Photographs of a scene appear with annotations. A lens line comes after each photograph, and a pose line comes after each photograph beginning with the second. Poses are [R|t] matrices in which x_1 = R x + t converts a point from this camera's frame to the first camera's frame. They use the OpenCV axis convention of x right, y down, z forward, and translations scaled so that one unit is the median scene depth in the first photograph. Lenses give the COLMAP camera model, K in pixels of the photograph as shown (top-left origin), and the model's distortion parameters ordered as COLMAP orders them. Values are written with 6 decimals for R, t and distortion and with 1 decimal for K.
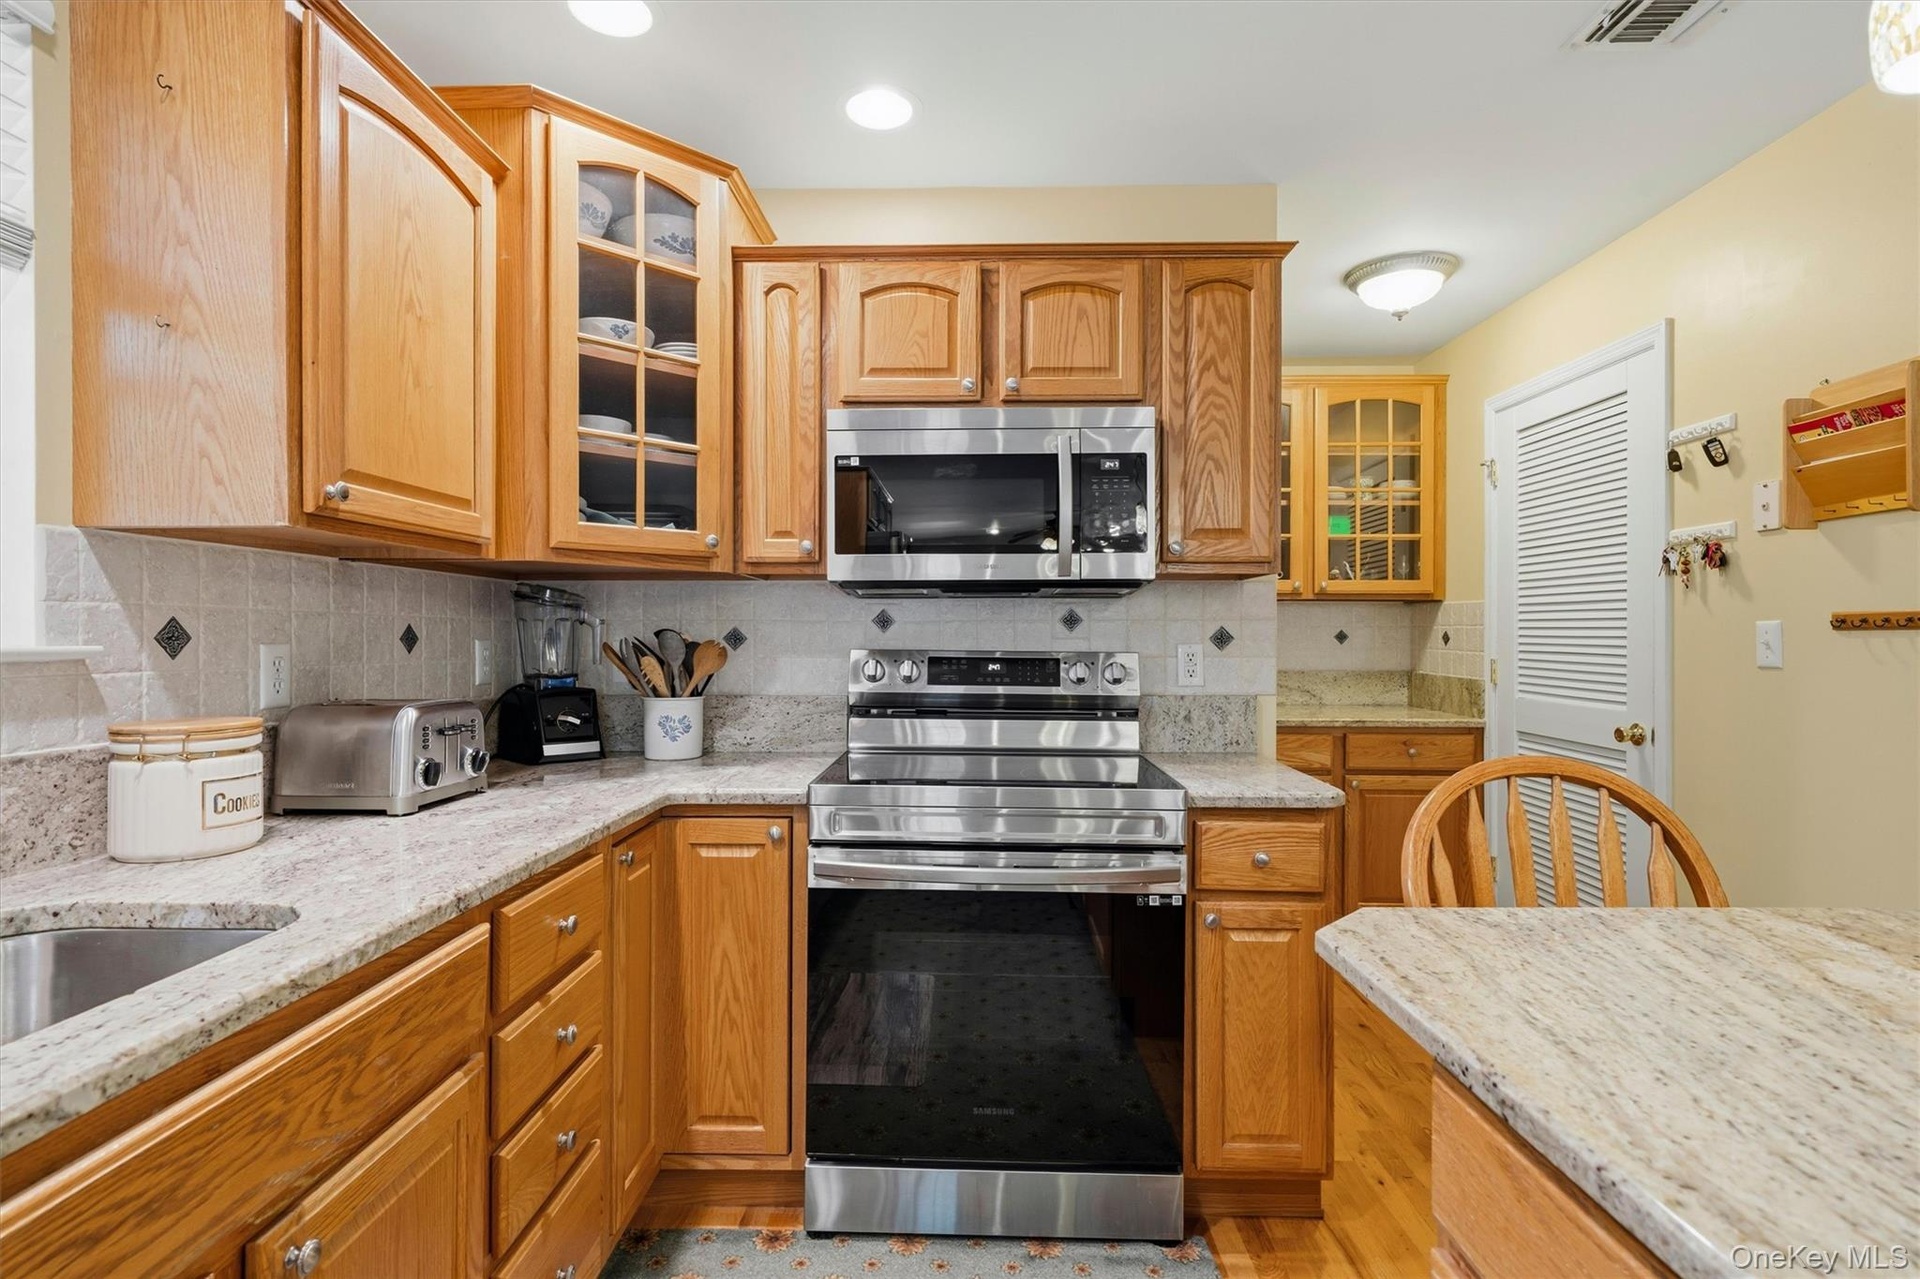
lens RADIAL K [[933.6, 0, 955.0], [0, 933.6, 636.1], [0, 0, 1]] dist [0.005001, 0.002041]
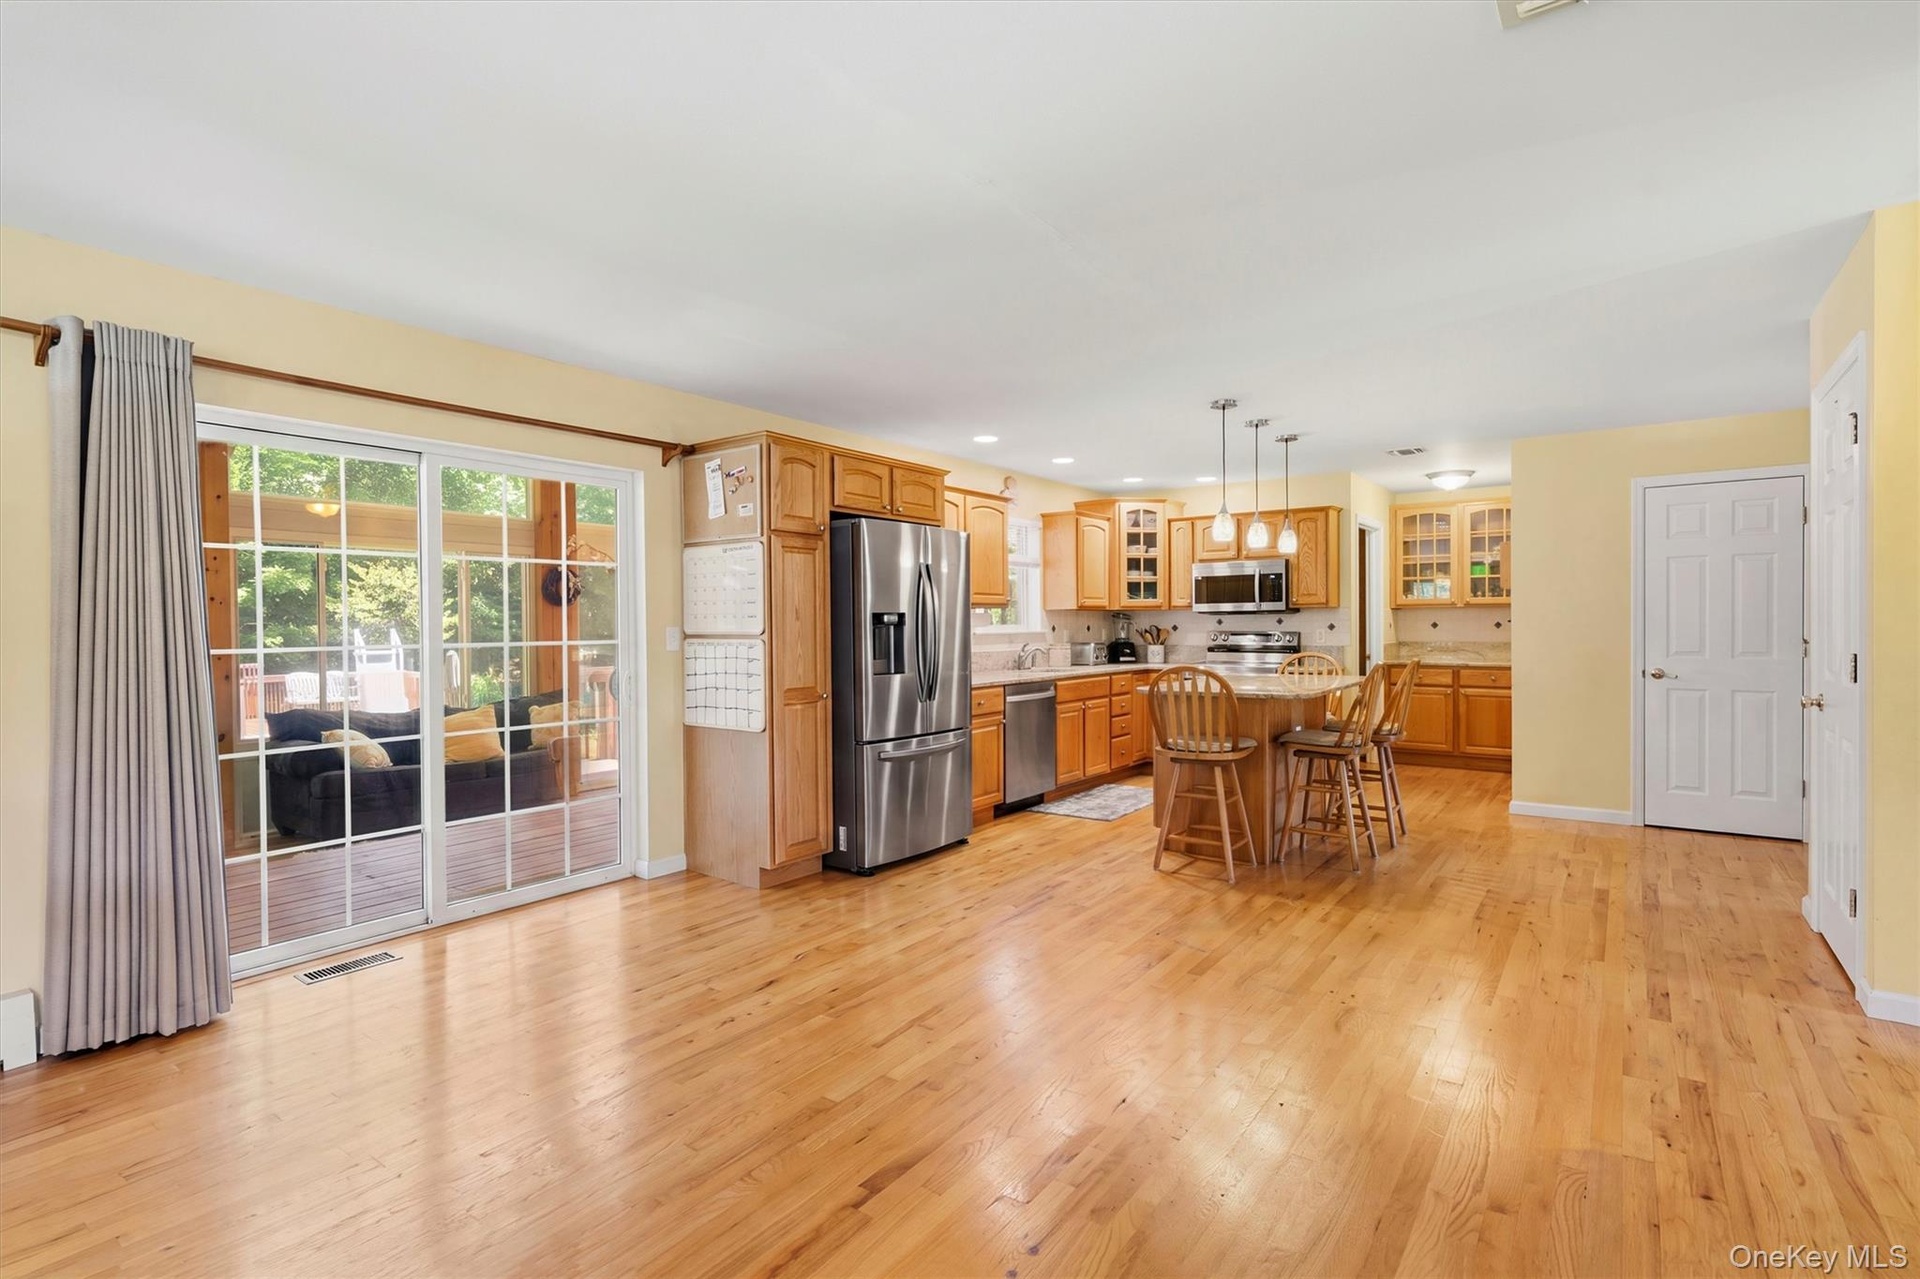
lens RADIAL K [[933.6, 0, 961.5], [0, 933.6, 634.7], [0, 0, 1]] dist [0.005001, 0.002041]
pose [[0.828368, -0.003740, -0.560172, 1.095865], [0.009916, 0.999919, 0.007988, -0.007911], [0.560097, -0.012172, 0.828338, -2.381141]]
